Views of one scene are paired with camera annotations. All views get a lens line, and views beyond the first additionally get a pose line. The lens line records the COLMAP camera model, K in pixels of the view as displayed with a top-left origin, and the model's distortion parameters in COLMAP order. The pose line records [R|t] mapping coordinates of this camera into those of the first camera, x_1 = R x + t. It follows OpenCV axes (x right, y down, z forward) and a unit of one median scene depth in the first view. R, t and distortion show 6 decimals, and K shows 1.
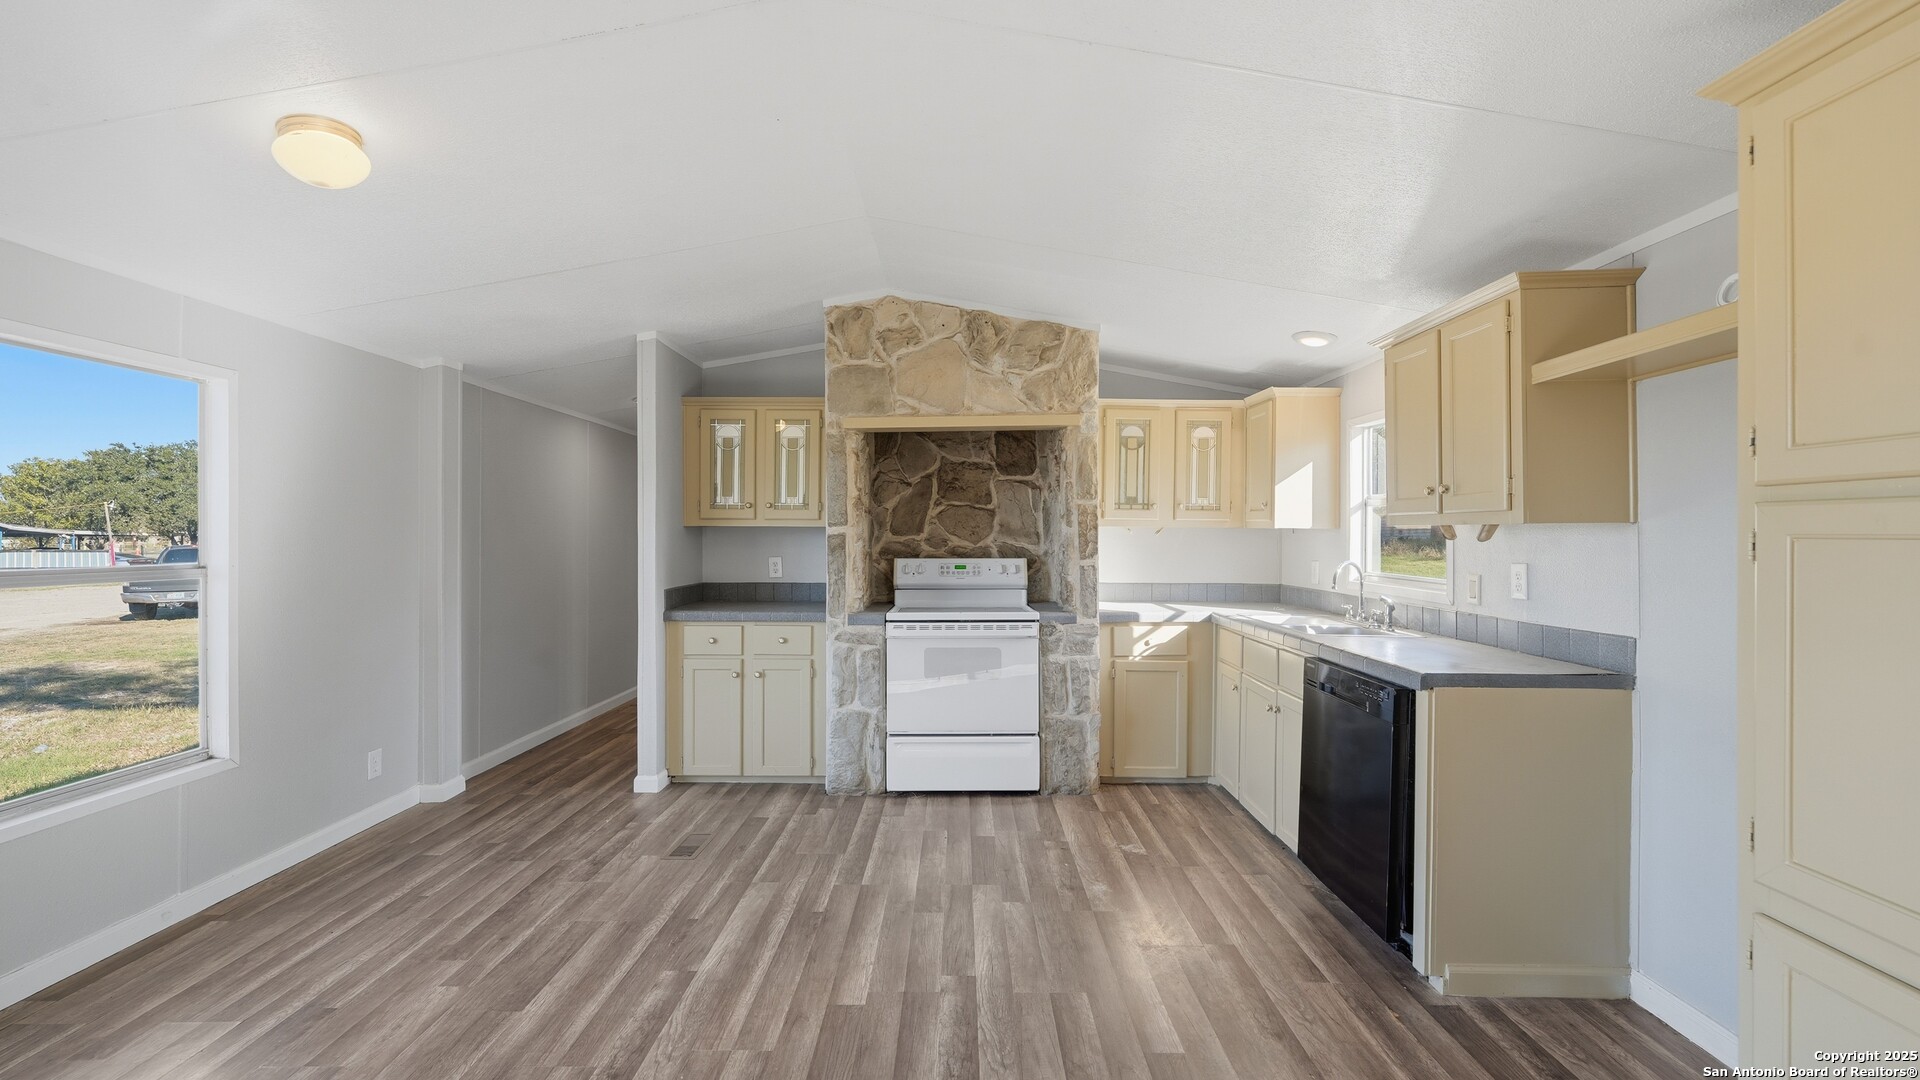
lens RADIAL K [[774.0, 0, 958.4], [0, 774.0, 536.6], [0, 0, 1]] dist [-0.000936, 0.000911]
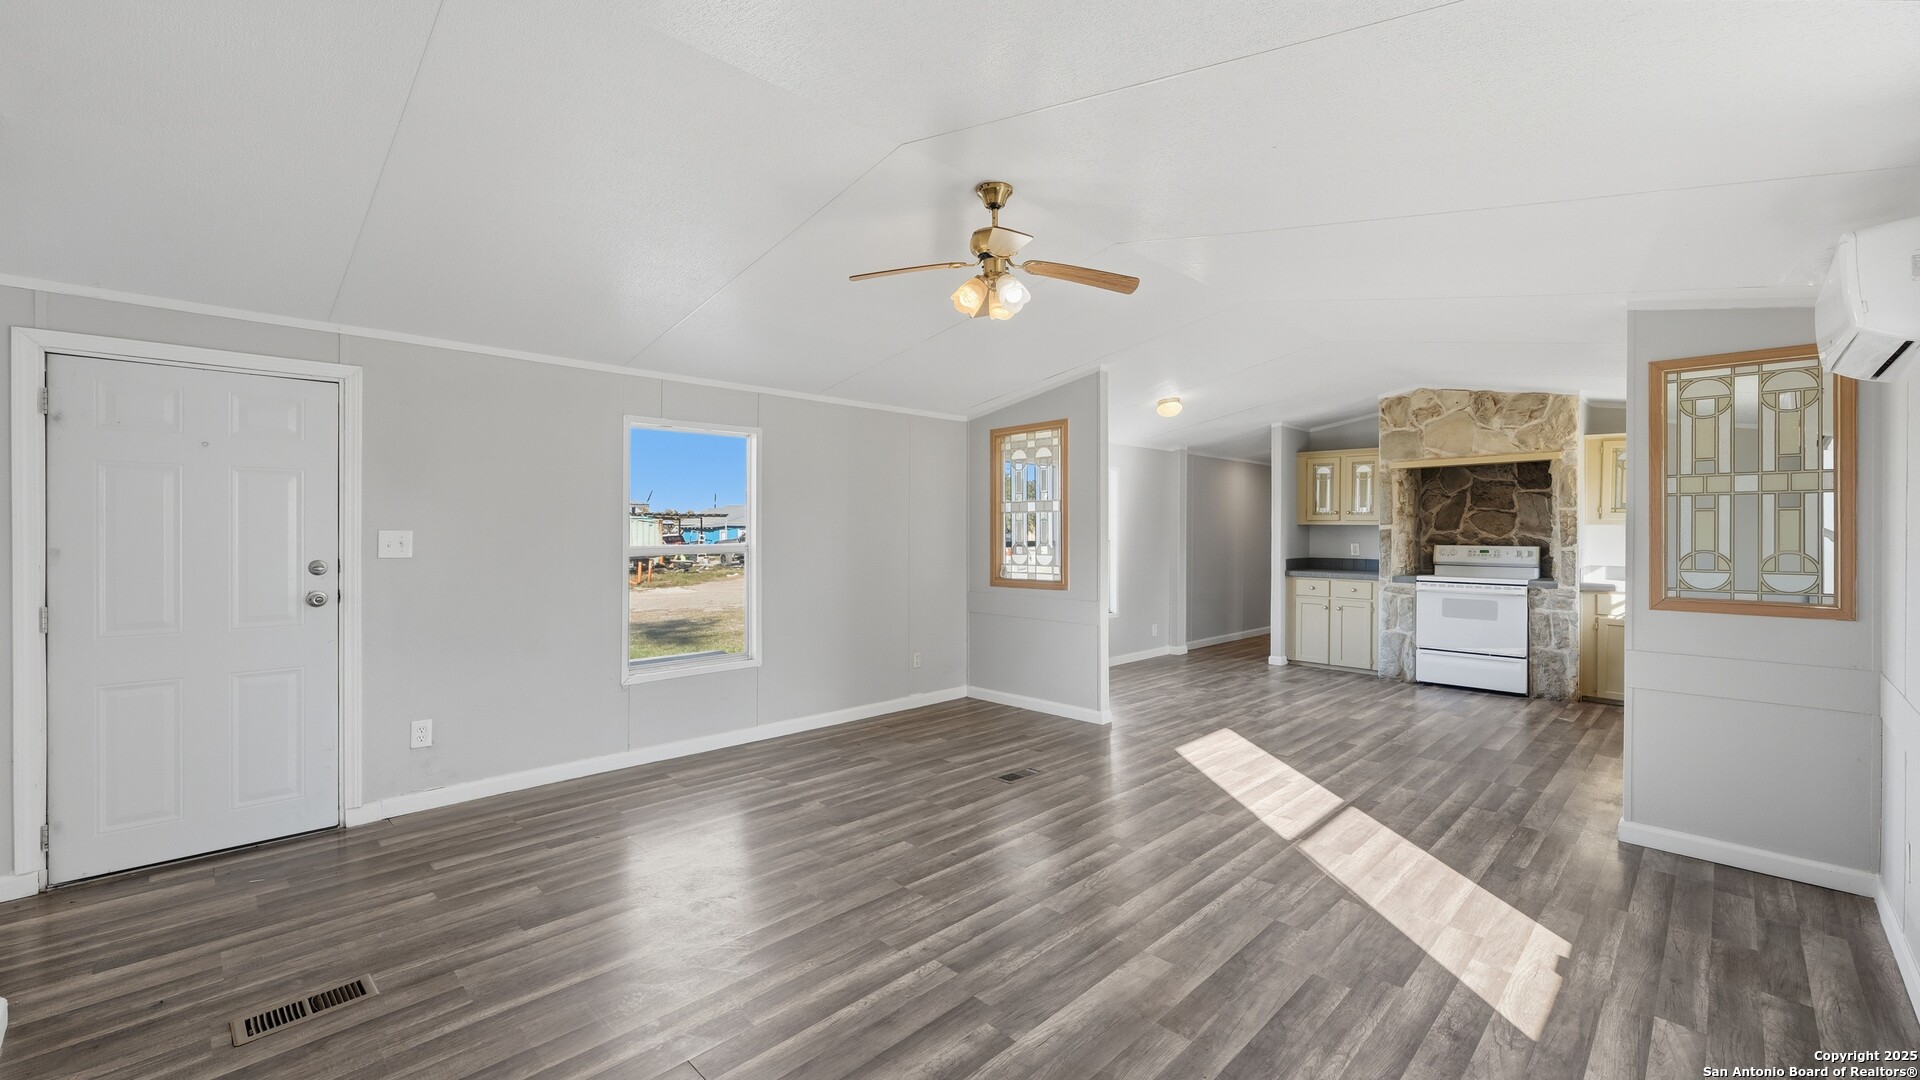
lens RADIAL K [[774.0, 0, 954.5], [0, 774.0, 527.7], [0, 0, 1]] dist [-0.000936, 0.000911]
pose [[0.703205, 0.002270, -0.710984, 0.398694], [-0.005468, 0.999983, -0.002215, 0.001861], [0.710966, 0.005445, 0.703205, -0.911640]]
